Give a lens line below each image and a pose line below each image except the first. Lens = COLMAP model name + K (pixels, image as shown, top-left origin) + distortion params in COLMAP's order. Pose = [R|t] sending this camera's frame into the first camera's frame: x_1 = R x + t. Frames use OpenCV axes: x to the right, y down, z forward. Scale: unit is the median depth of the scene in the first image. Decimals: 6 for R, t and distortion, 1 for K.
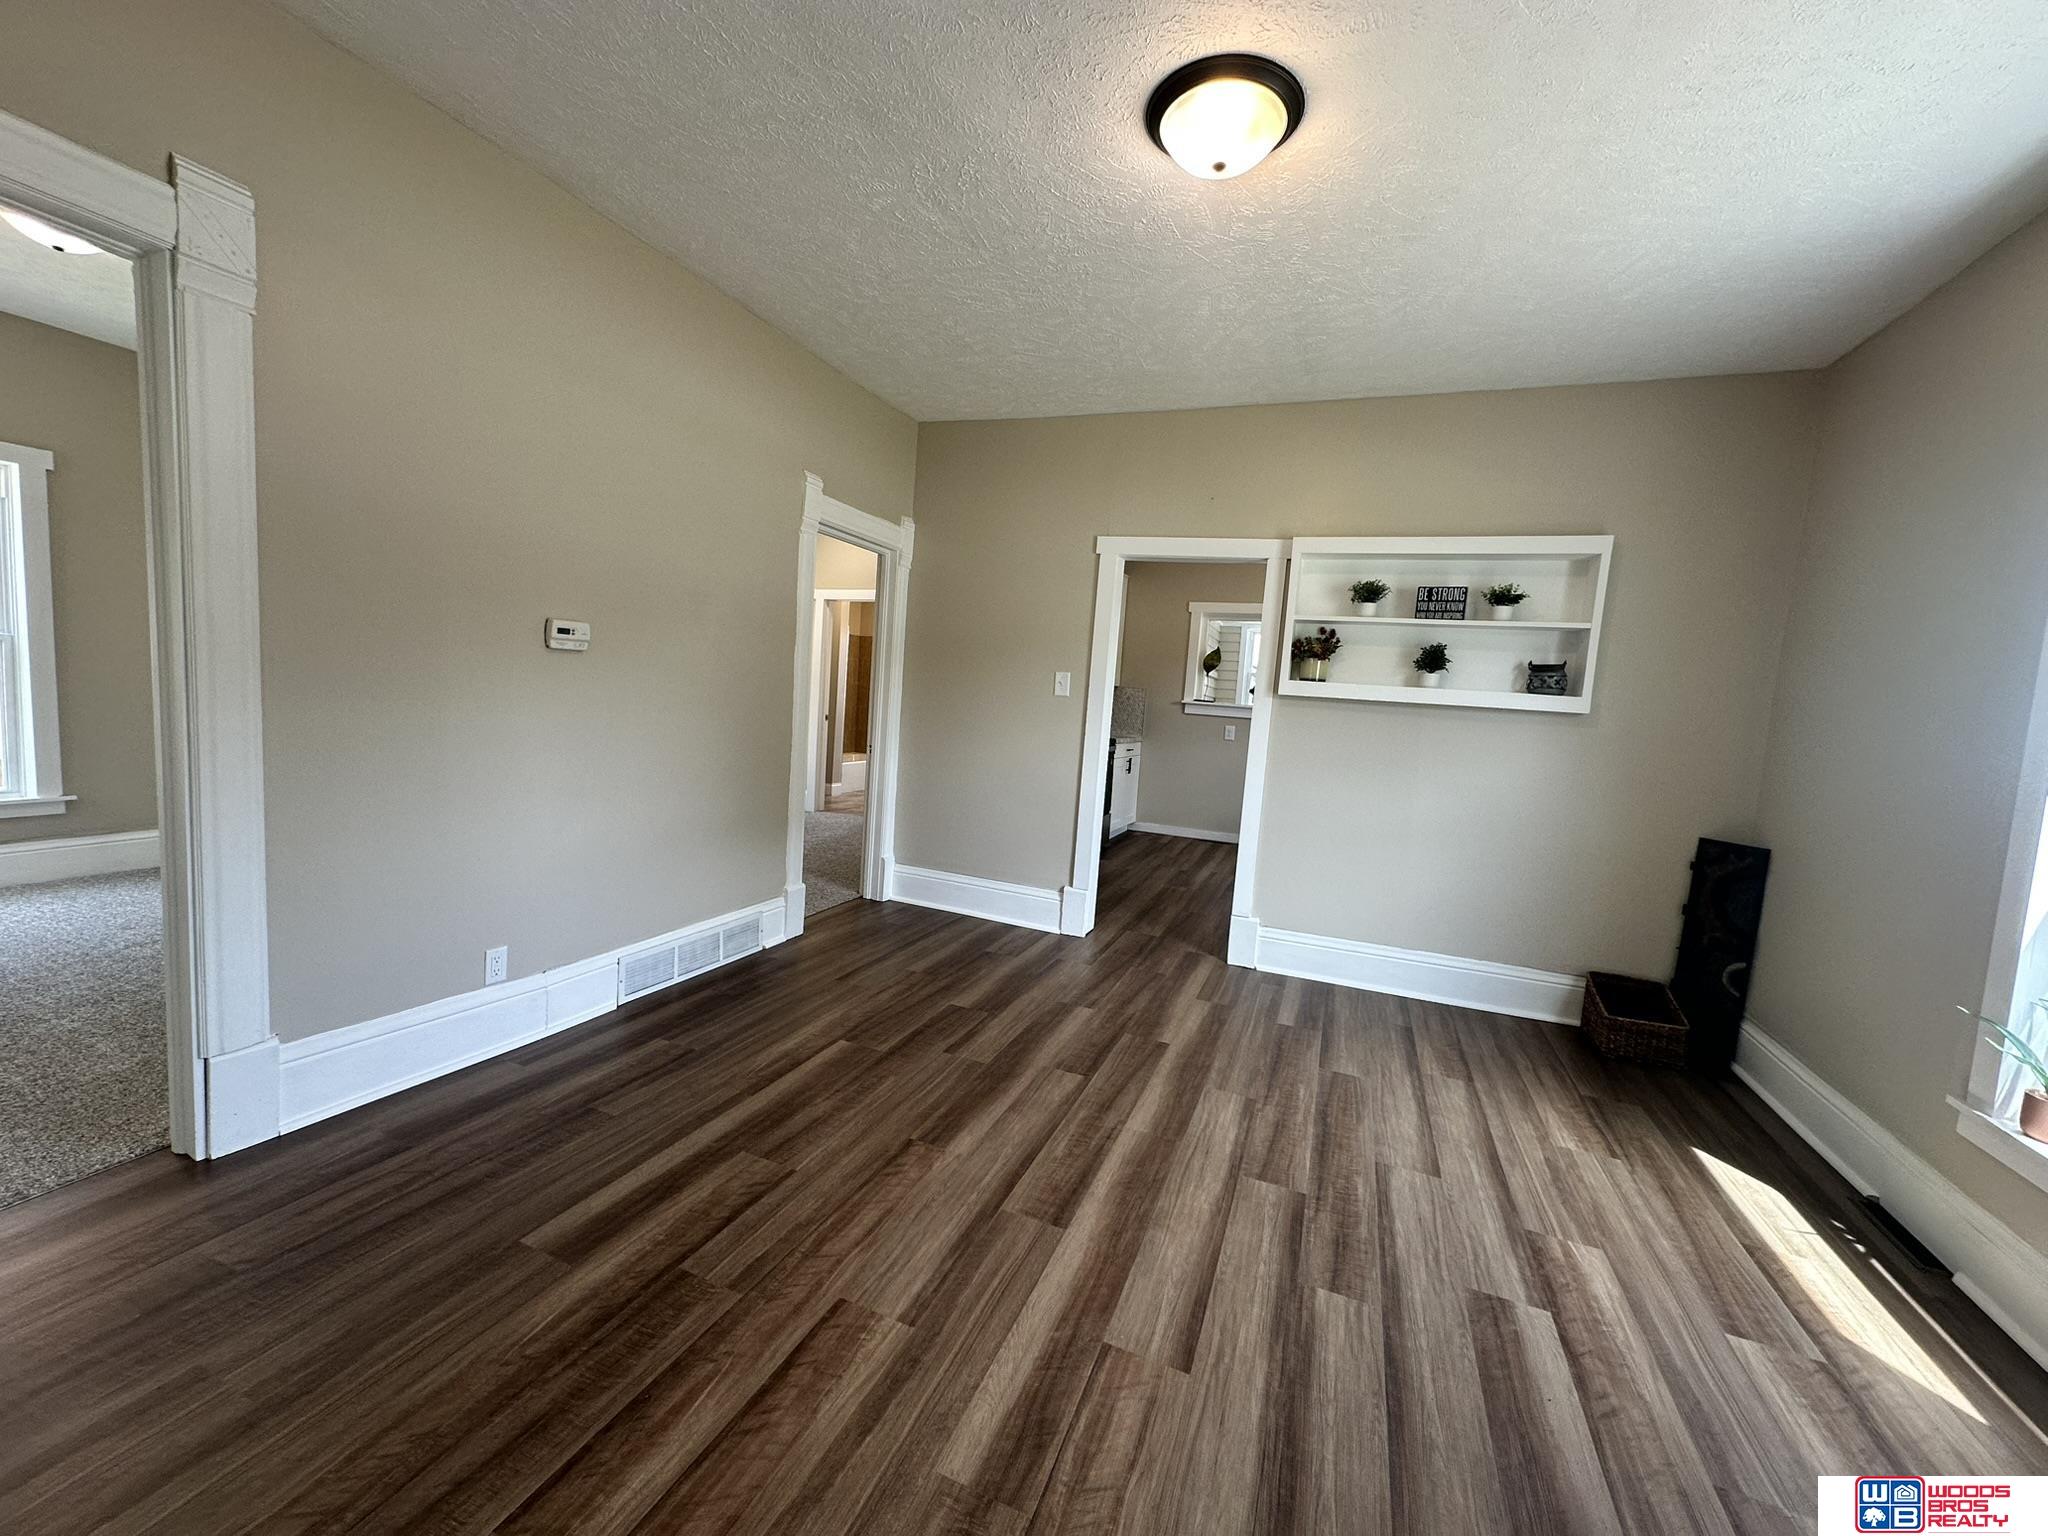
lens RADIAL K [[811.4, 0, 1025.9], [0, 811.4, 768.6], [0, 0, 1]] dist [0.000497, -0.000066]
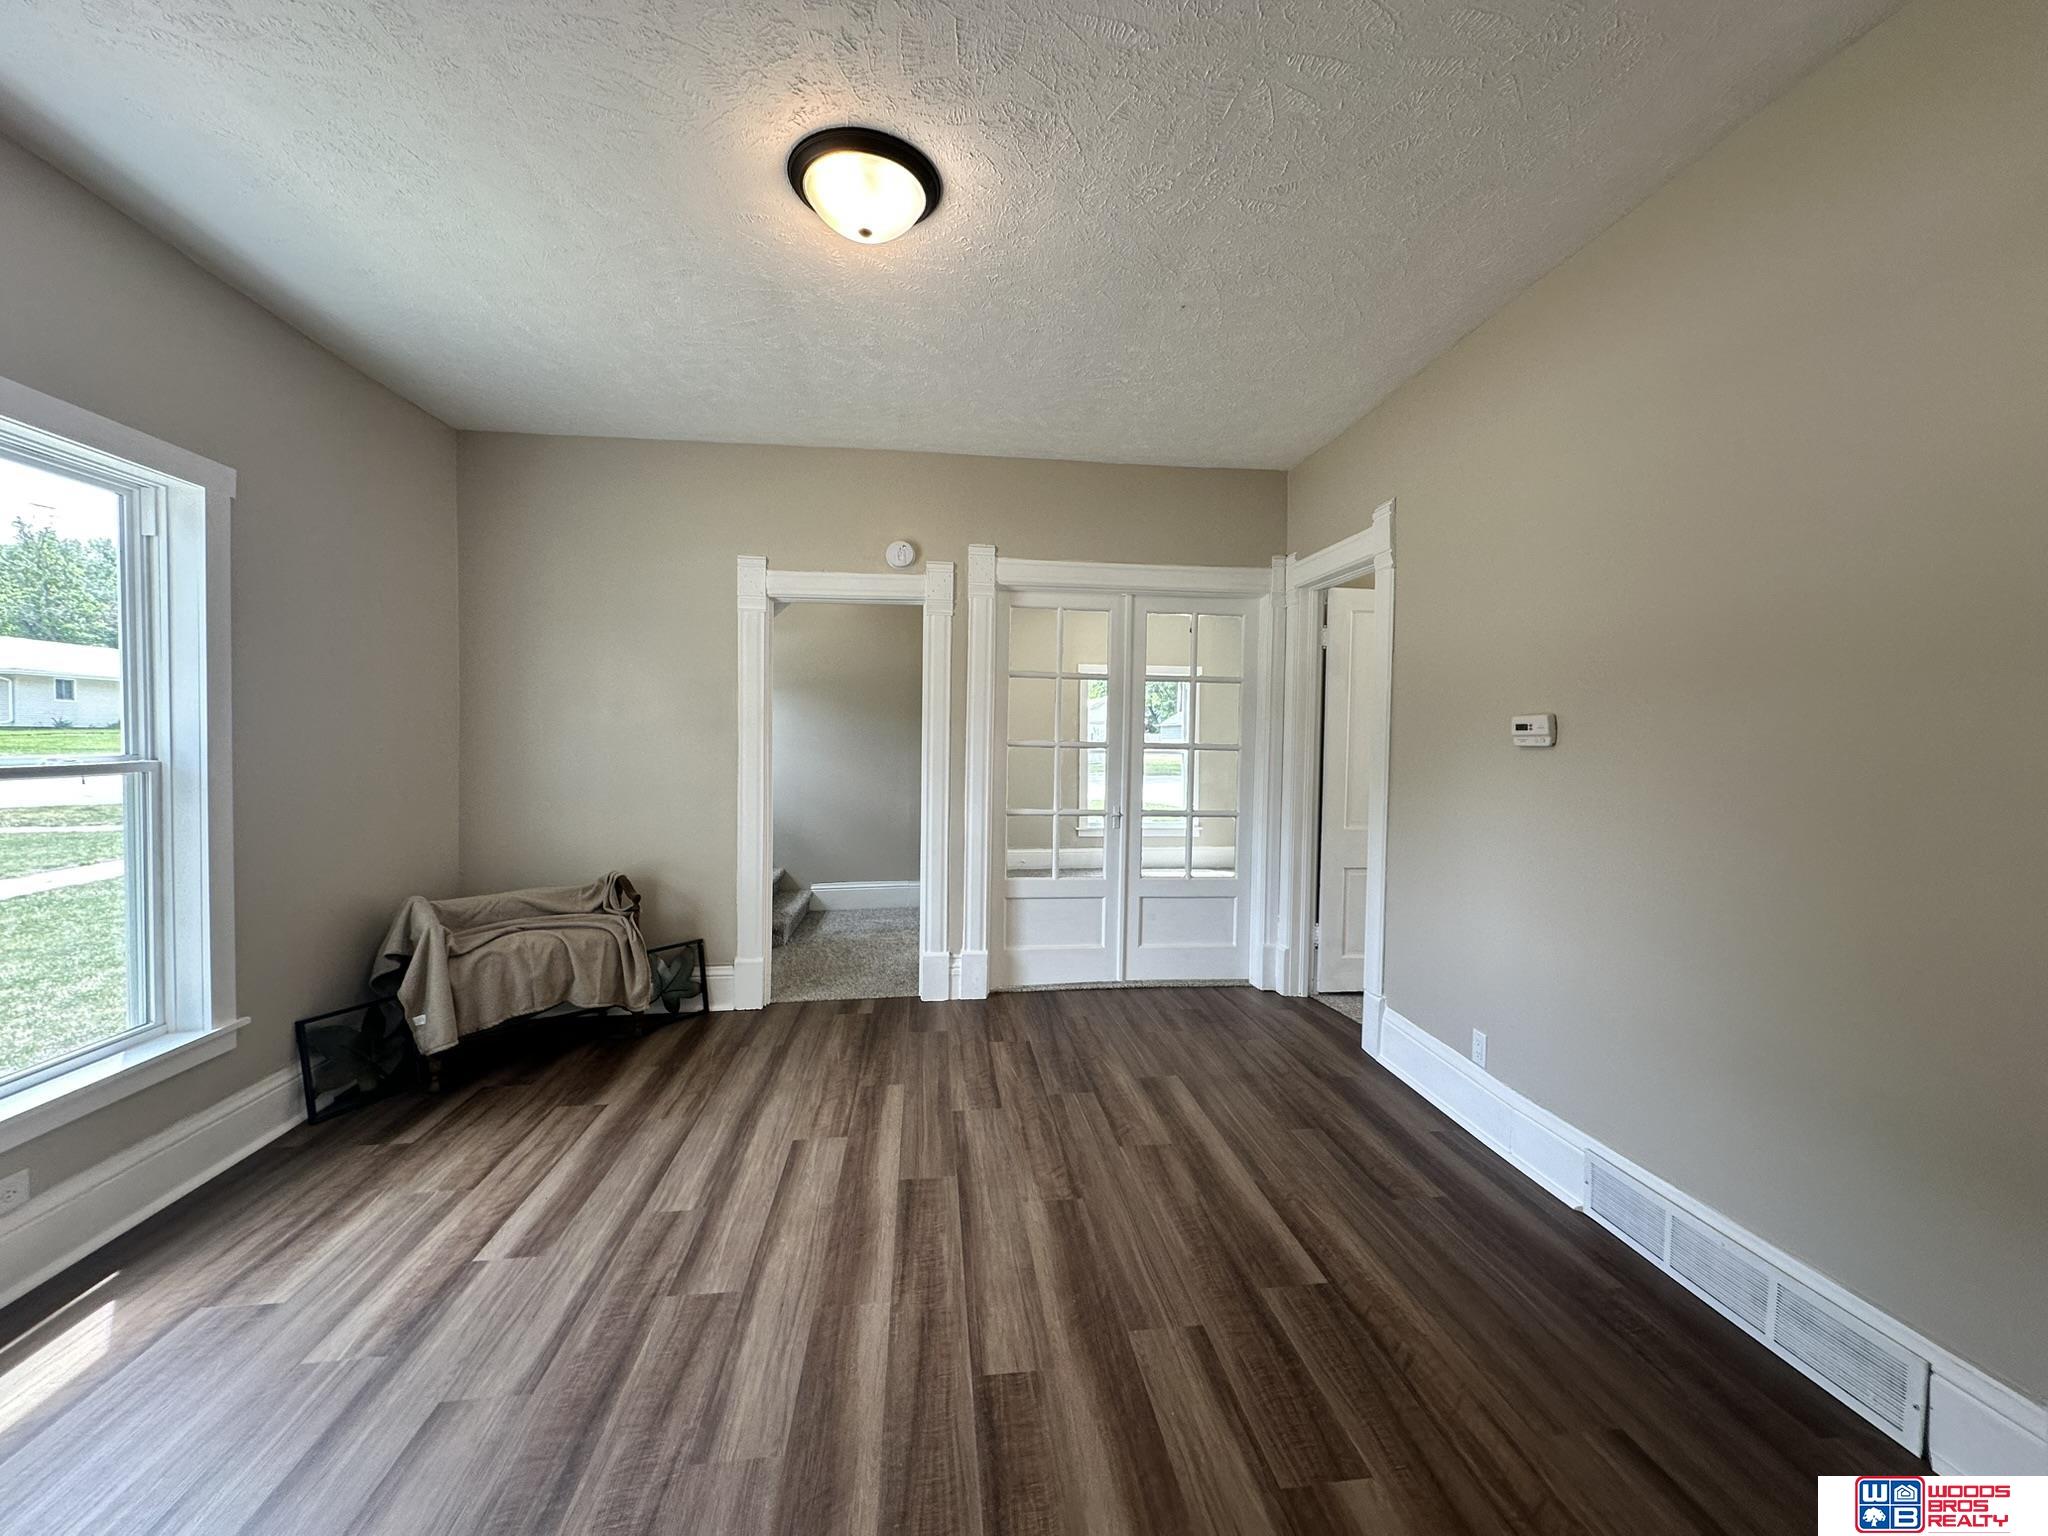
lens RADIAL K [[811.4, 0, 1023.5], [0, 811.4, 763.9], [0, 0, 1]] dist [0.000497, -0.000066]
pose [[-0.872506, -0.062353, -0.484608, 0.421498], [-0.116674, 0.989720, 0.082719, -0.149013], [0.474469, 0.128714, -0.870811, 1.680341]]
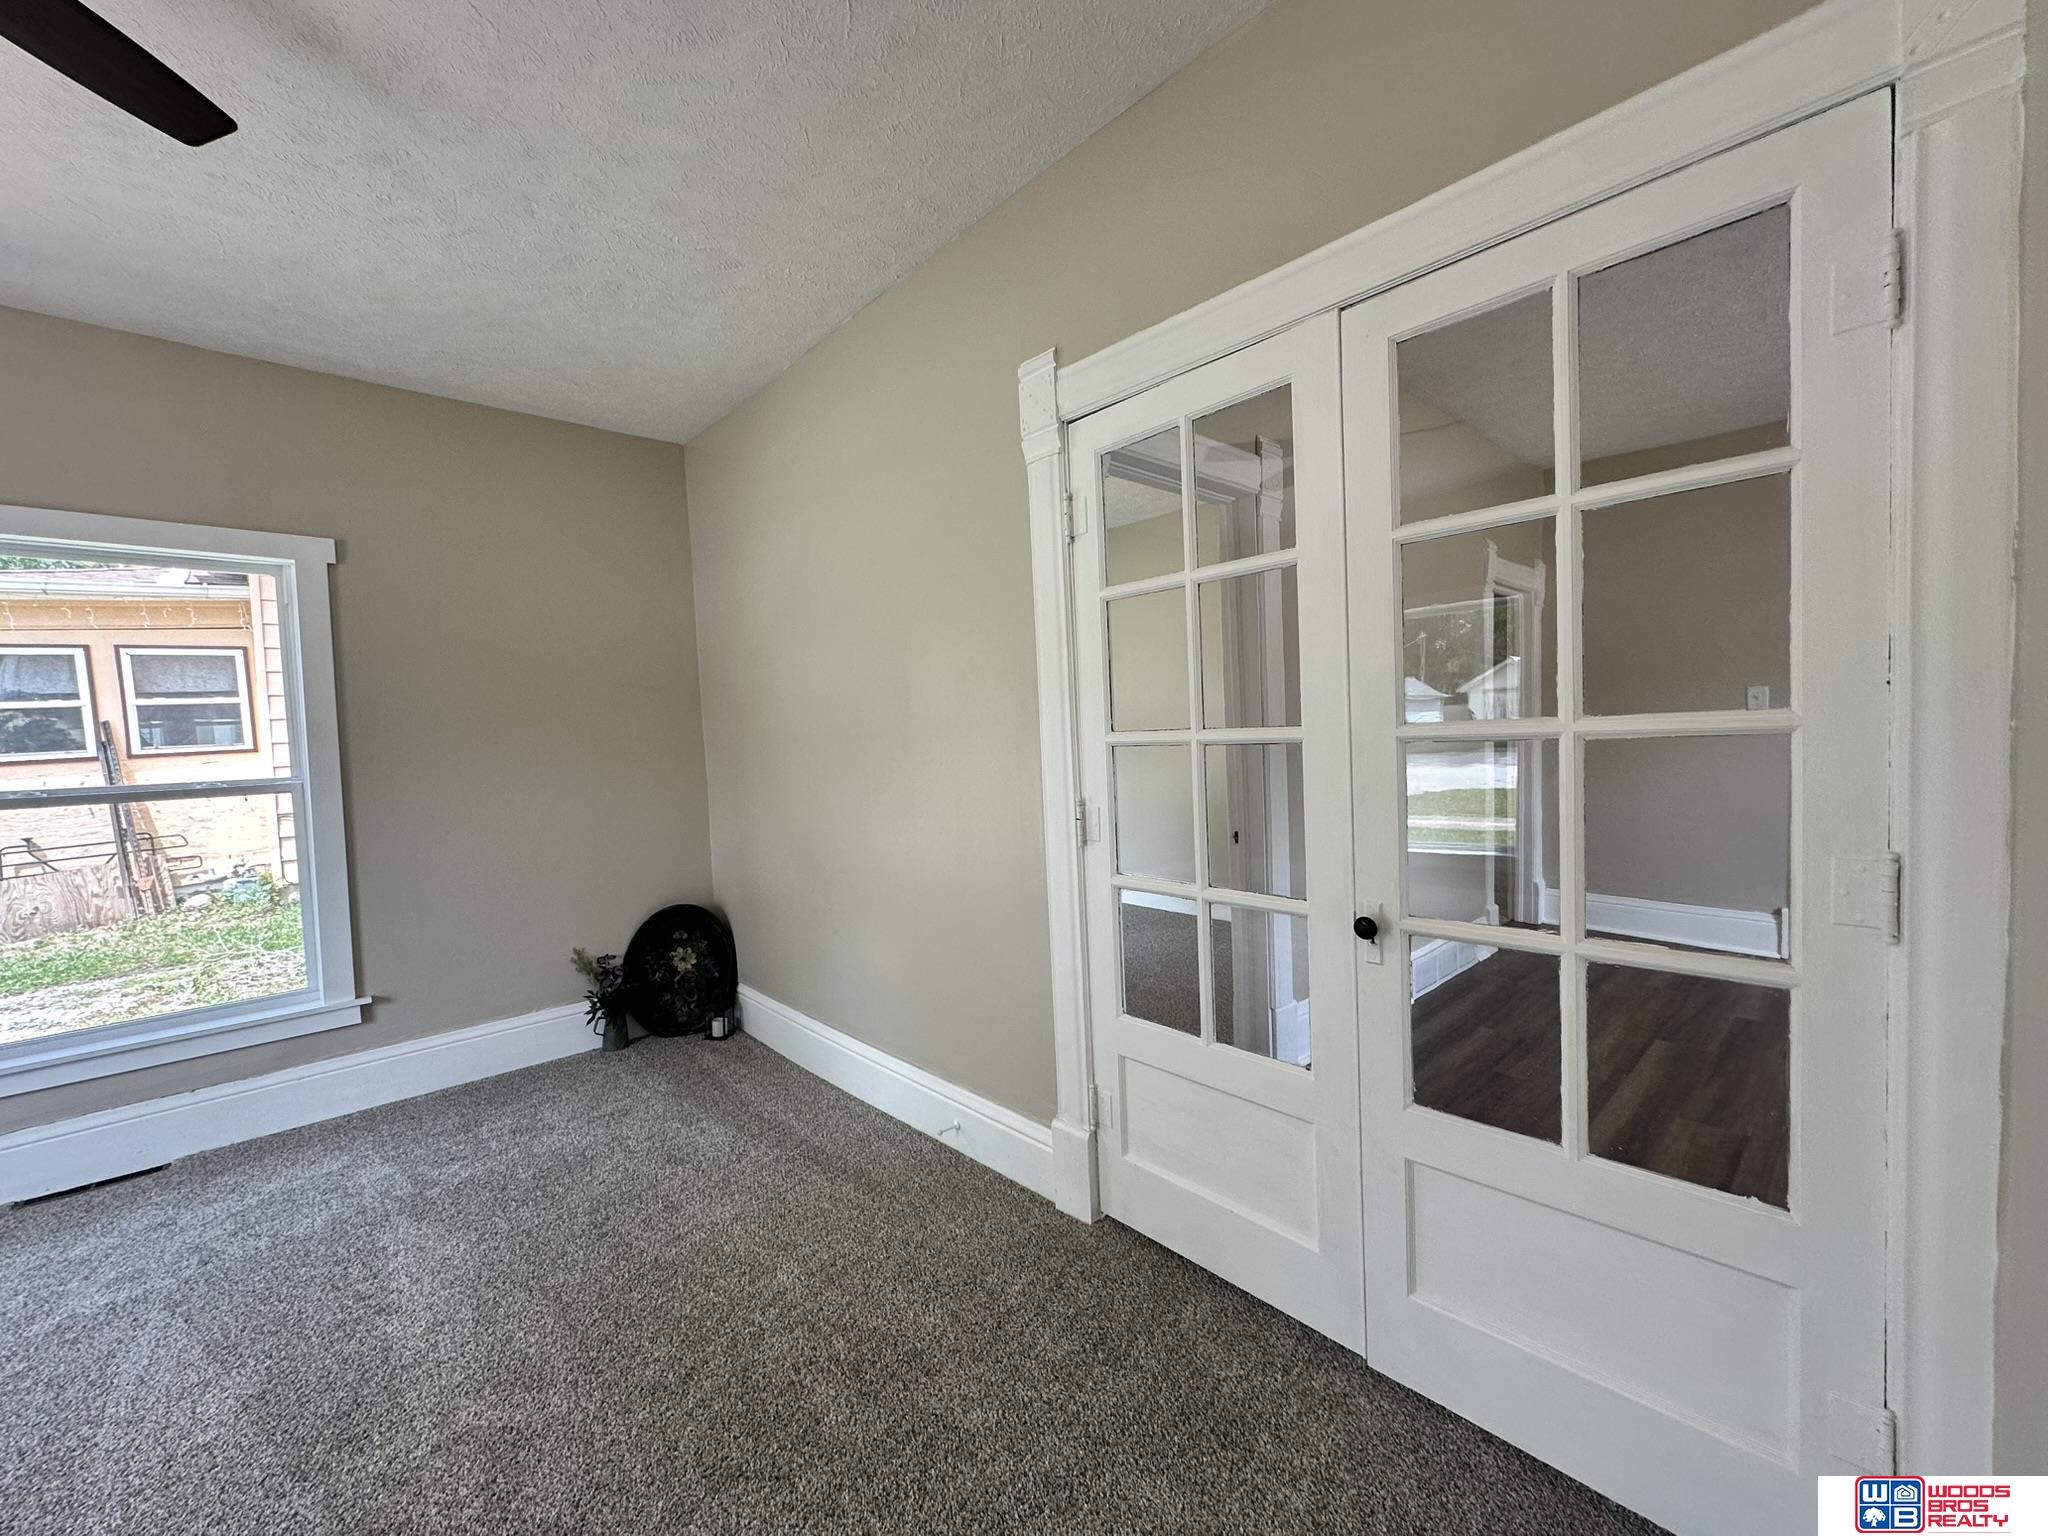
lens RADIAL K [[811.4, 0, 1017.2], [0, 811.4, 766.6], [0, 0, 1]] dist [0.000497, -0.000066]
pose [[0.896287, -0.079303, -0.436327, -0.585943], [0.055782, 0.996227, -0.066479, -0.013451], [0.439953, 0.035245, 0.897329, -0.455584]]
